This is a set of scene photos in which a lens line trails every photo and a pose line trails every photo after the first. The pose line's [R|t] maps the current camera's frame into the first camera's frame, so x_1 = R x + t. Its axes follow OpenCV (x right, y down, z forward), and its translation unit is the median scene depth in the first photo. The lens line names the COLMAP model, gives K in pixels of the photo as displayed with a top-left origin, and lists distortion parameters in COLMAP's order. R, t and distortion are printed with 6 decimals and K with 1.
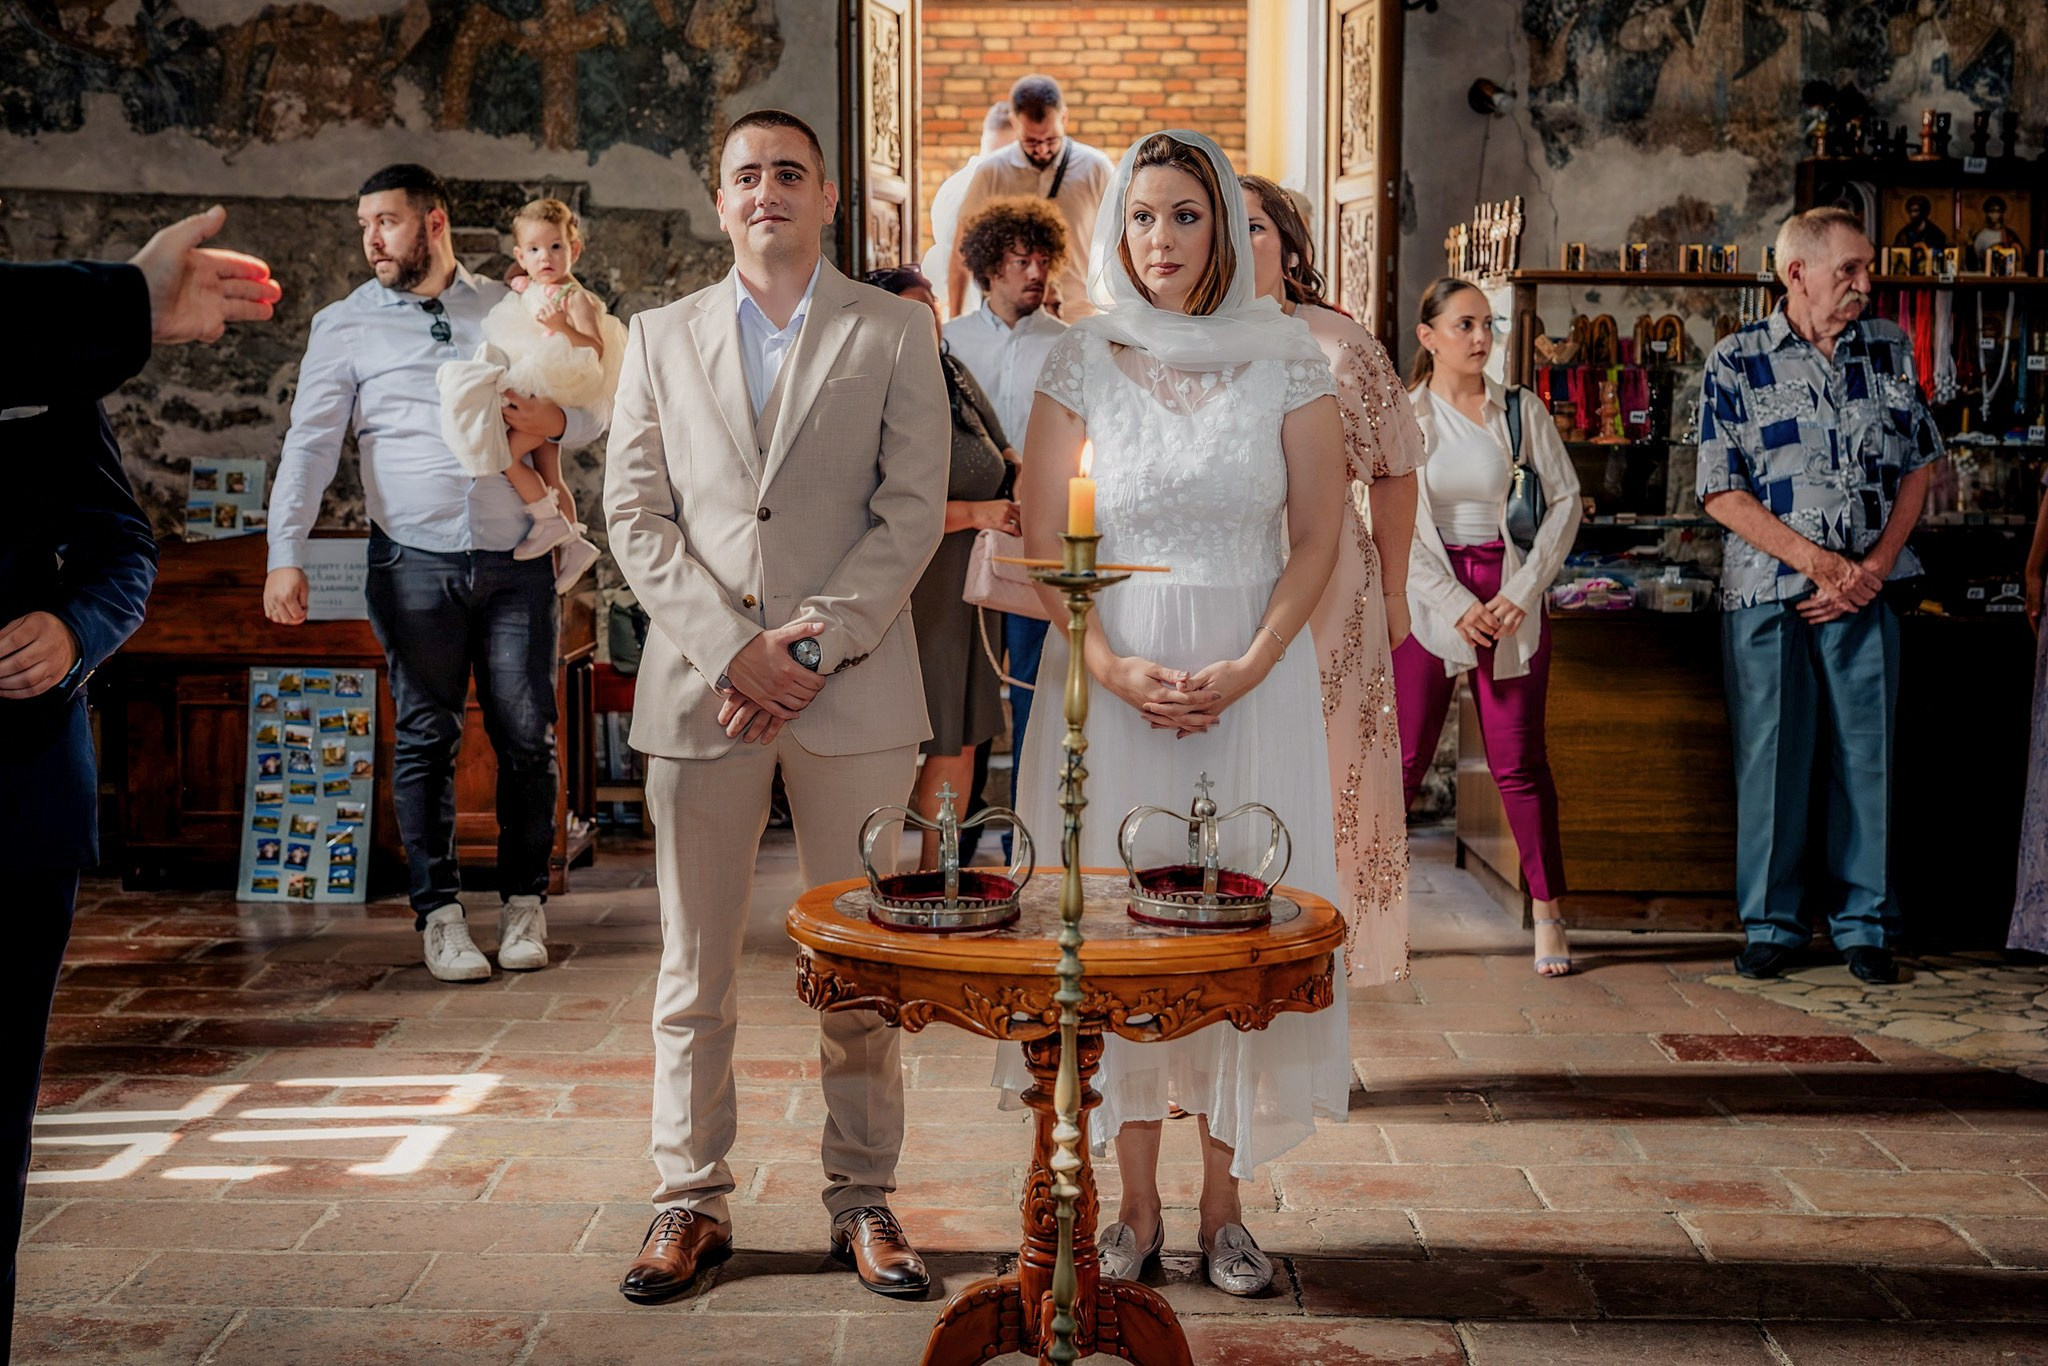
lens RADIAL K [[2863.8, 0, 1033.5], [0, 2863.8, 679.2], [0, 0, 1]] dist [-0.004236, 0.111989]
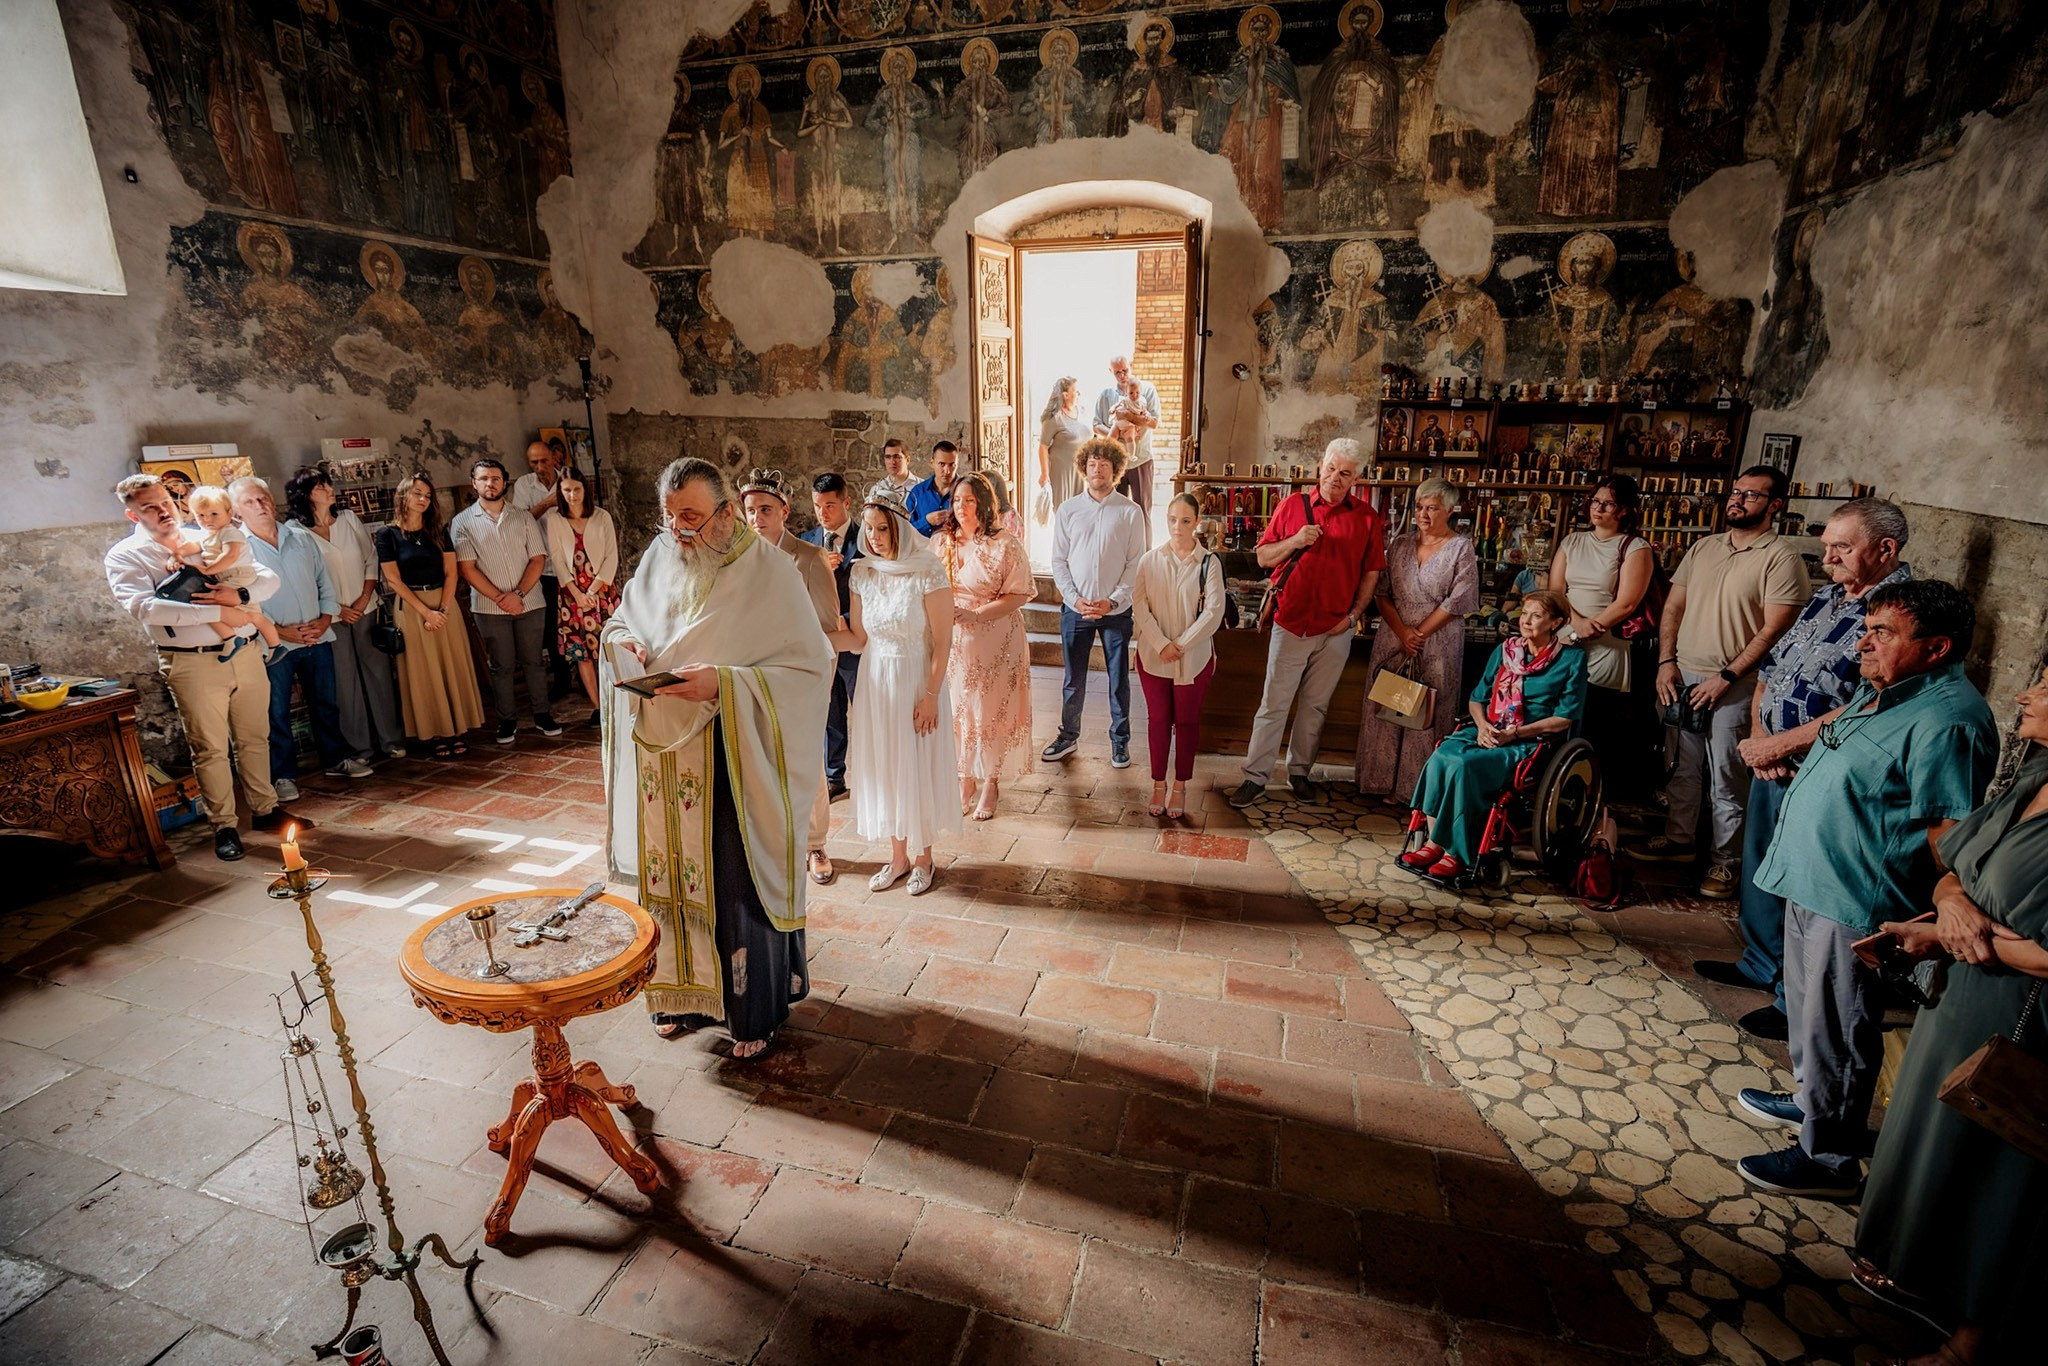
lens RADIAL K [[959.5, 0, 1029.5], [0, 959.5, 688.1], [0, 0, 1]] dist [-0.040803, 0.009105]
pose [[0.963143, 0.067736, -0.260320, 0.211743], [-0.017020, 0.981181, 0.192337, -0.095978], [0.268450, -0.180818, 0.946171, 0.169968]]
